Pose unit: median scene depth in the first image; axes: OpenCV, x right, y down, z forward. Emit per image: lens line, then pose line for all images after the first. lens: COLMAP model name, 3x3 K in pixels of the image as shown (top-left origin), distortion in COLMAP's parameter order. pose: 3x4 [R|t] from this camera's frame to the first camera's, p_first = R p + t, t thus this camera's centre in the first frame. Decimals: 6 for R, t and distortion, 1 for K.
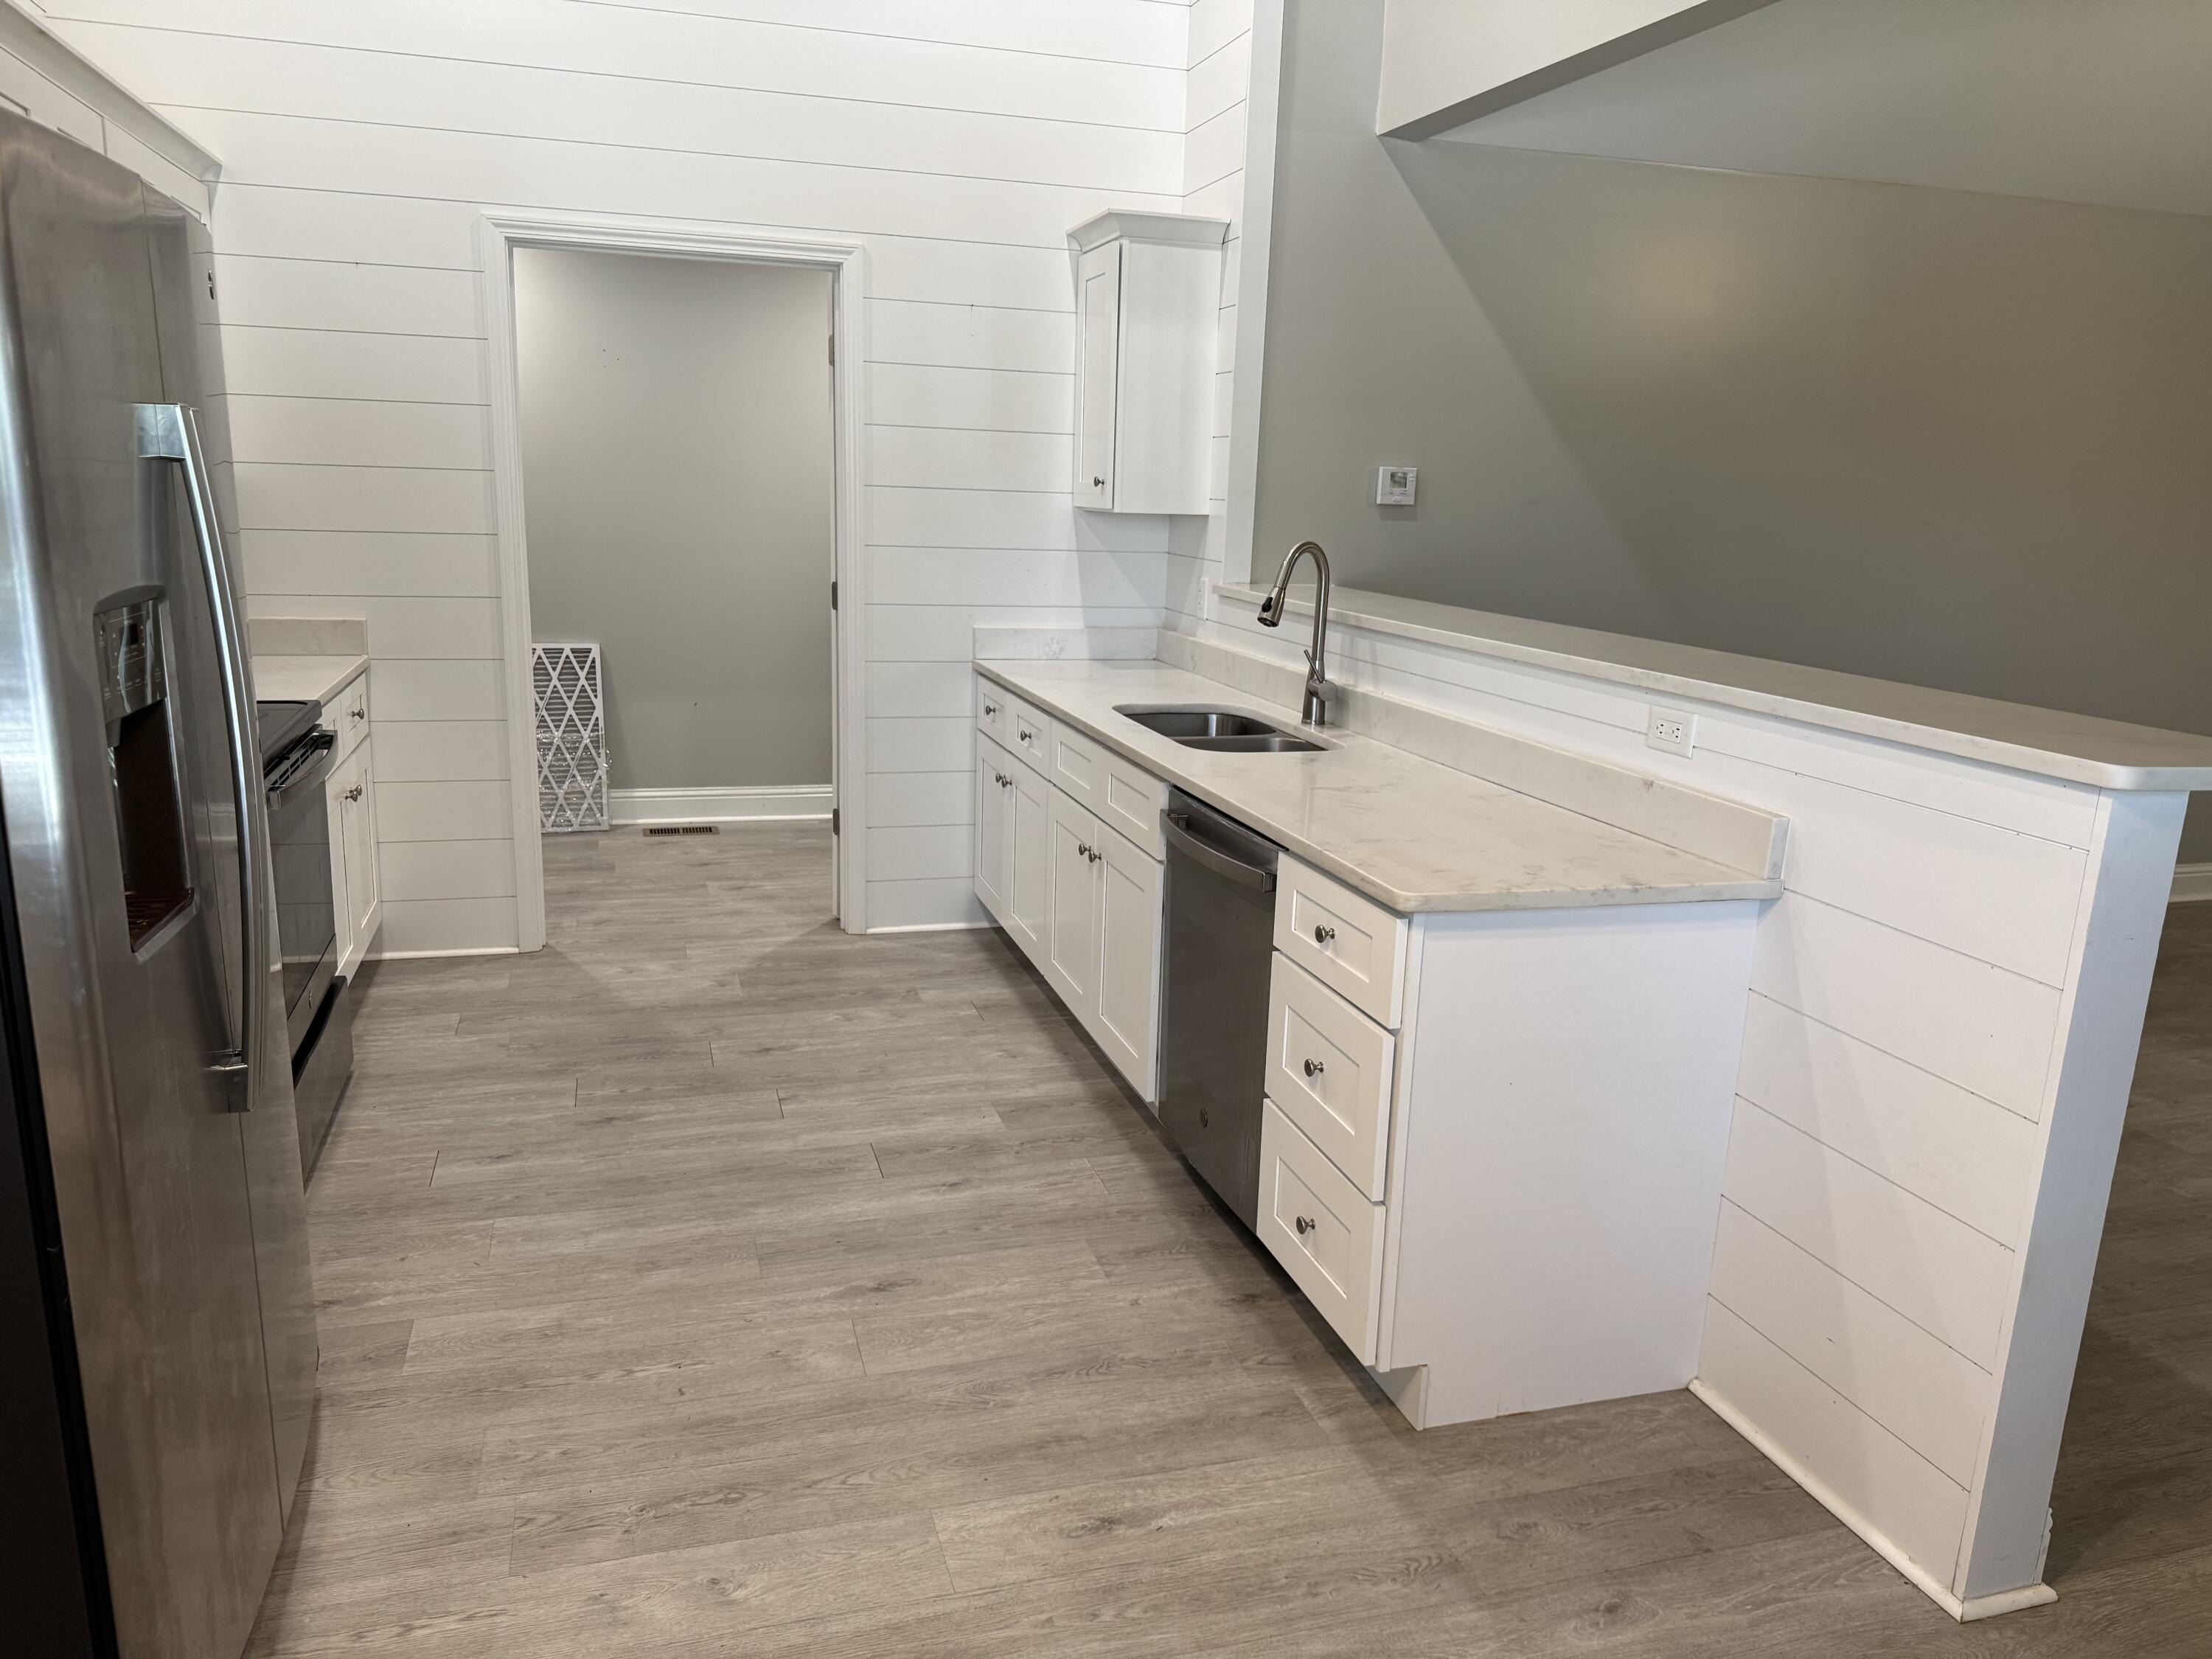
lens RADIAL K [[1547.9, 0, 1106.3], [0, 1547.9, 825.4], [0, 0, 1]] dist [0.077336, -0.112401]
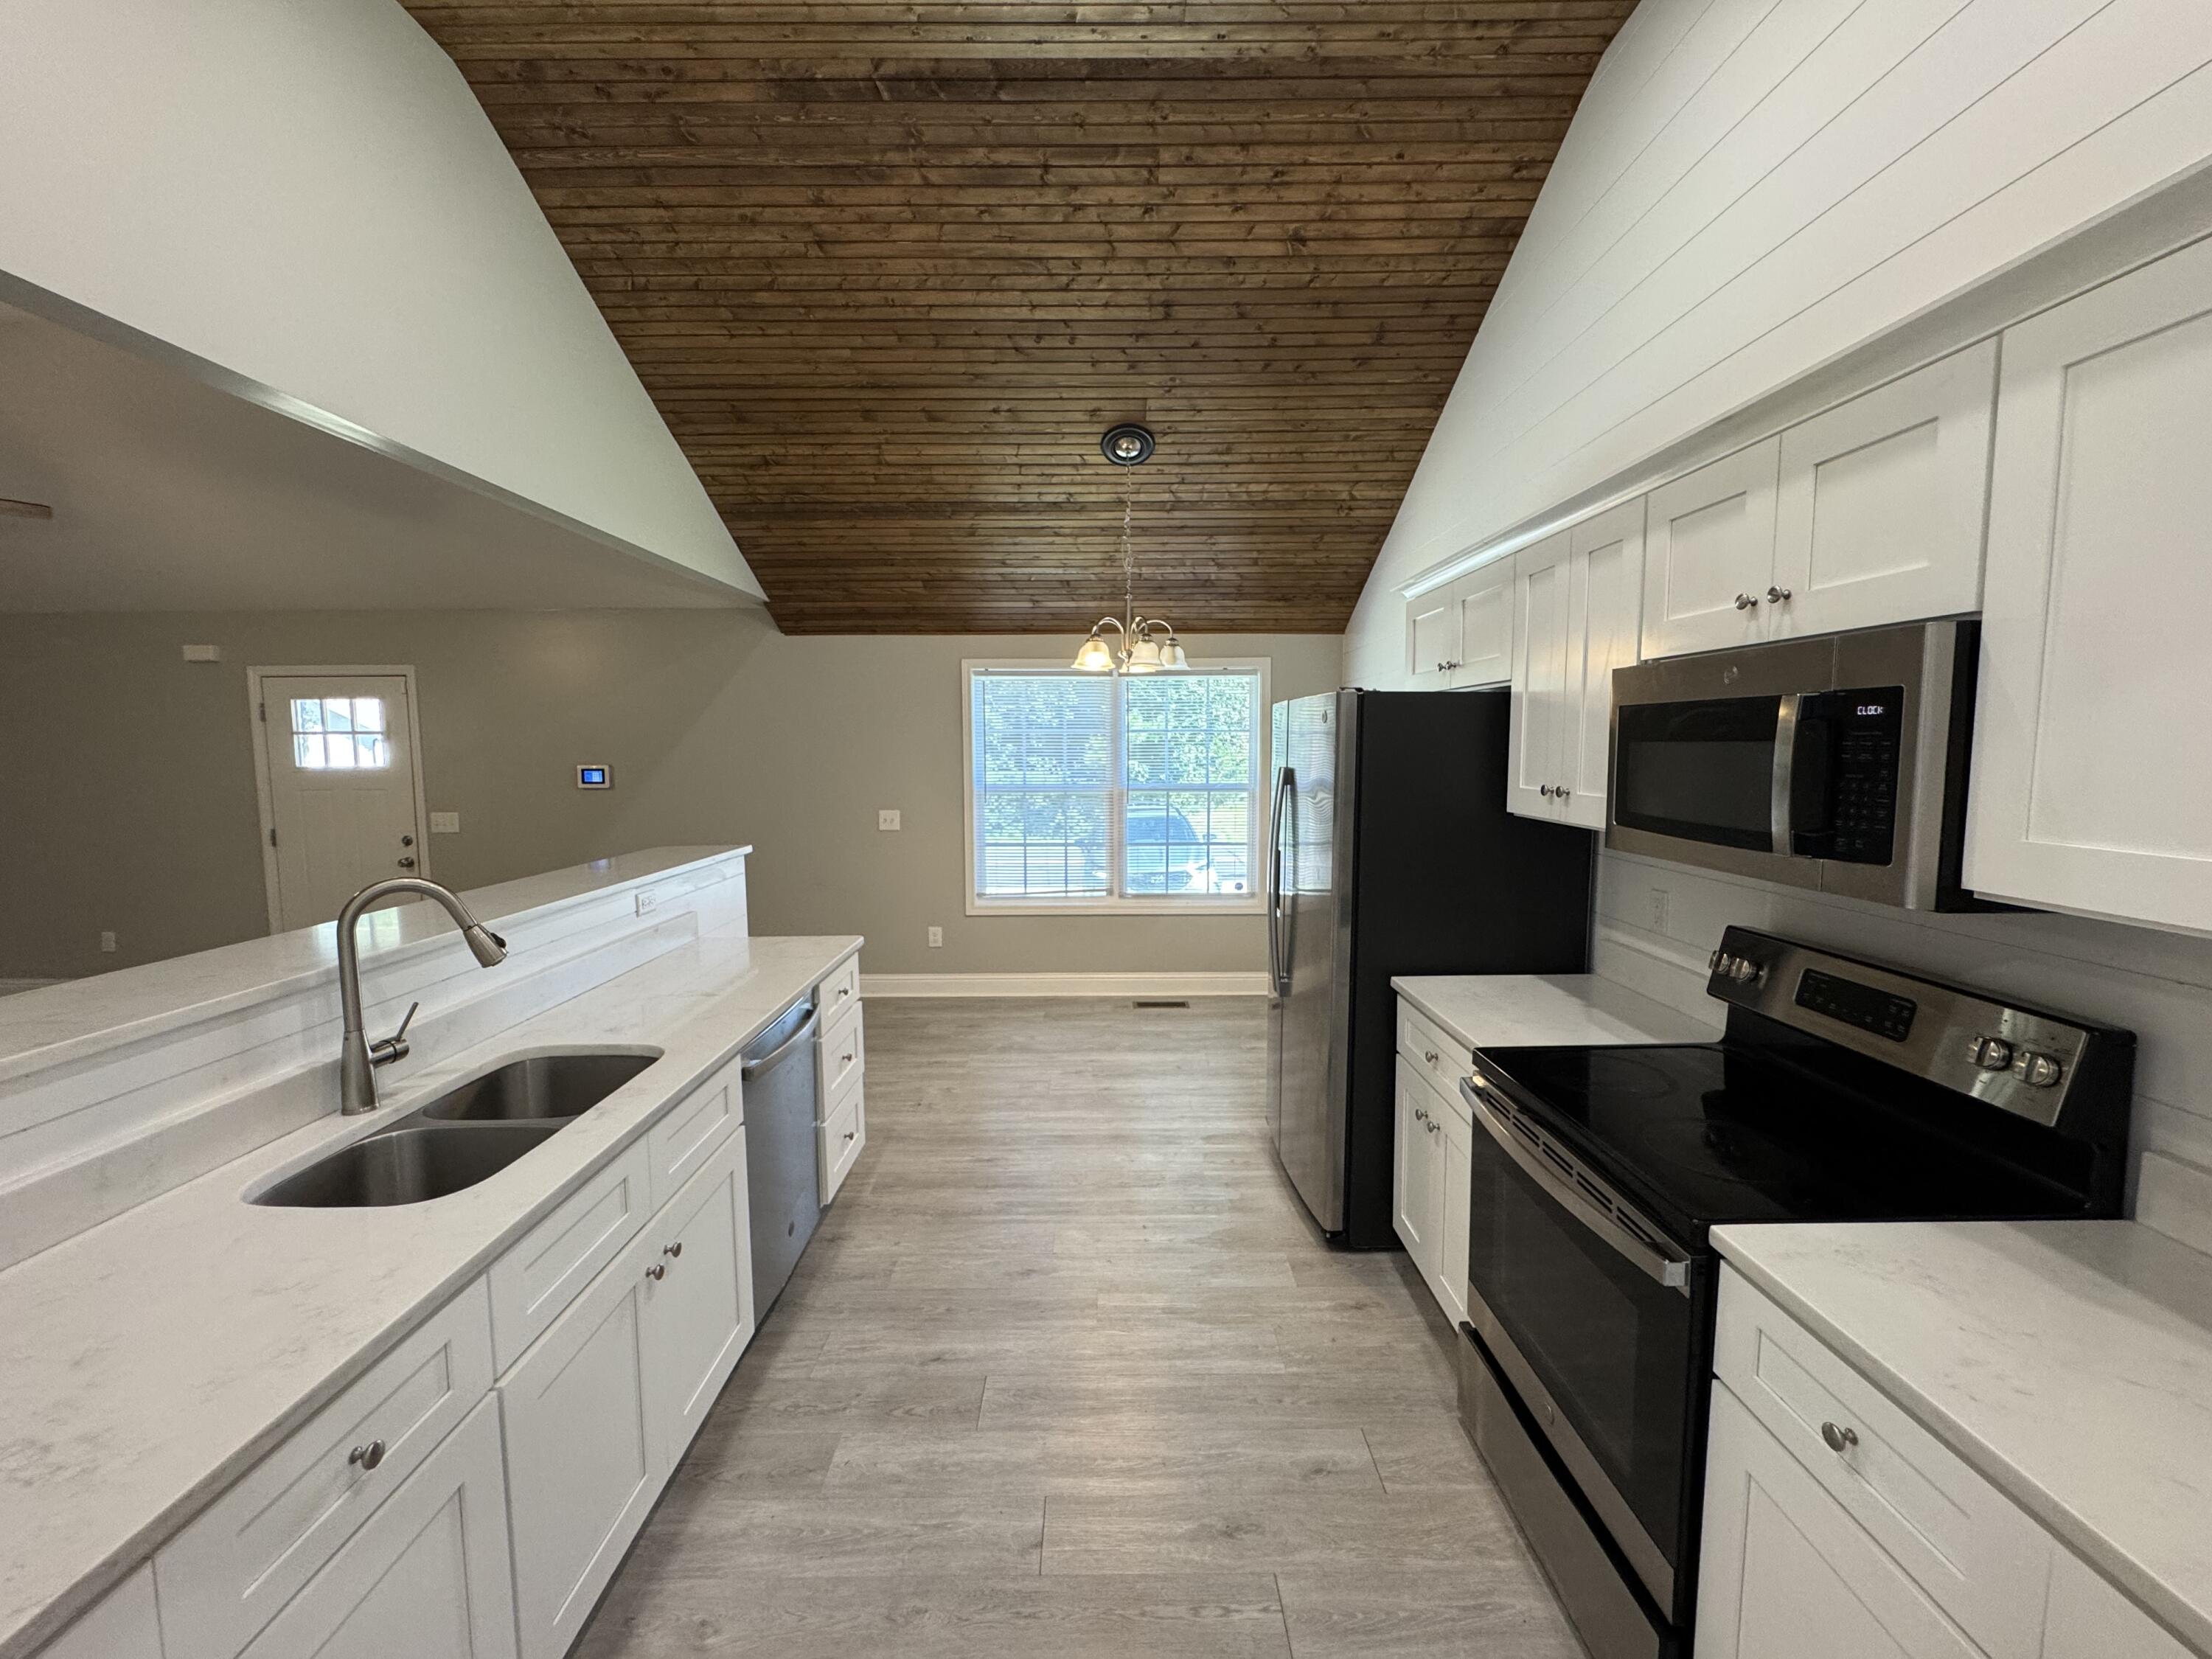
lens RADIAL K [[885.7, 0, 1109.1], [0, 885.7, 820.7], [0, 0, 1]] dist [-0.006241, 0.001534]
pose [[-0.958507, -0.052625, 0.280171, -0.346837], [0.035990, 0.952611, 0.302056, -0.329557], [-0.282789, 0.299606, -0.911190, 1.264863]]
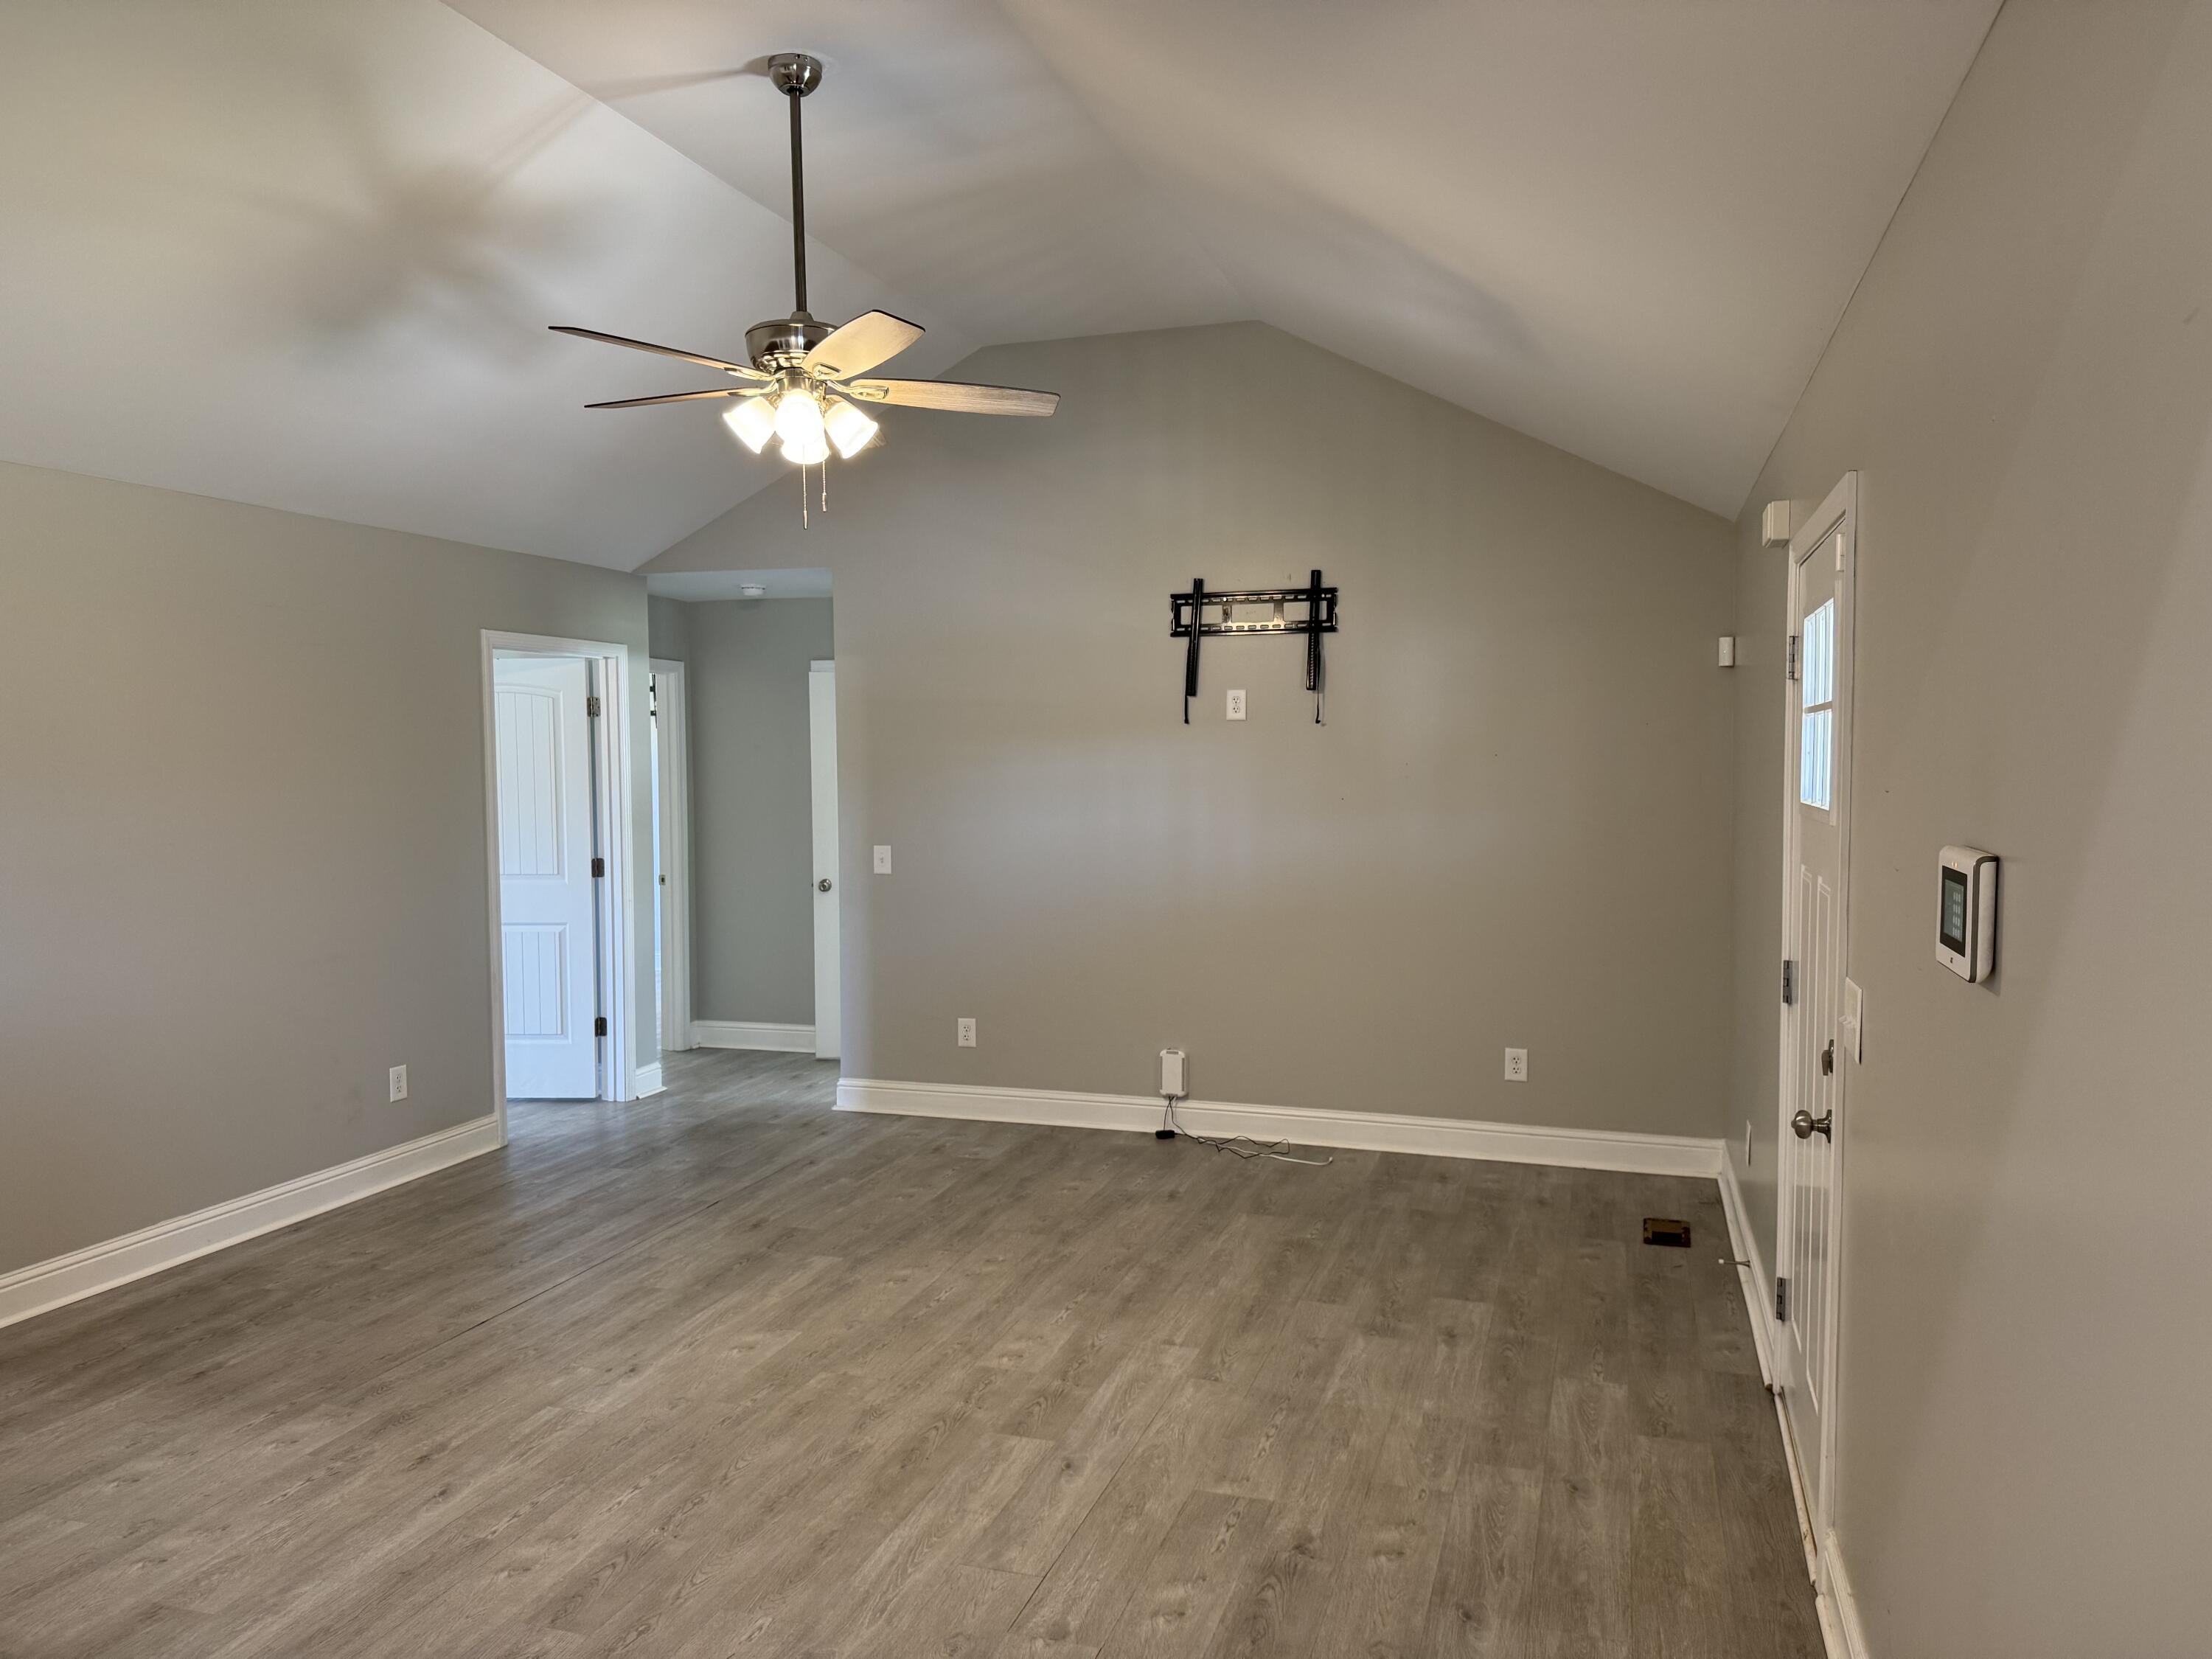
lens RADIAL K [[1547.9, 0, 1112.2], [0, 1547.9, 796.0], [0, 0, 1]] dist [0.077336, -0.112401]
pose [[0.568568, -0.060184, 0.820432, 0.315768], [0.204179, 0.976437, -0.069870, -0.046766], [-0.796895, 0.207241, 0.567459, 0.091326]]
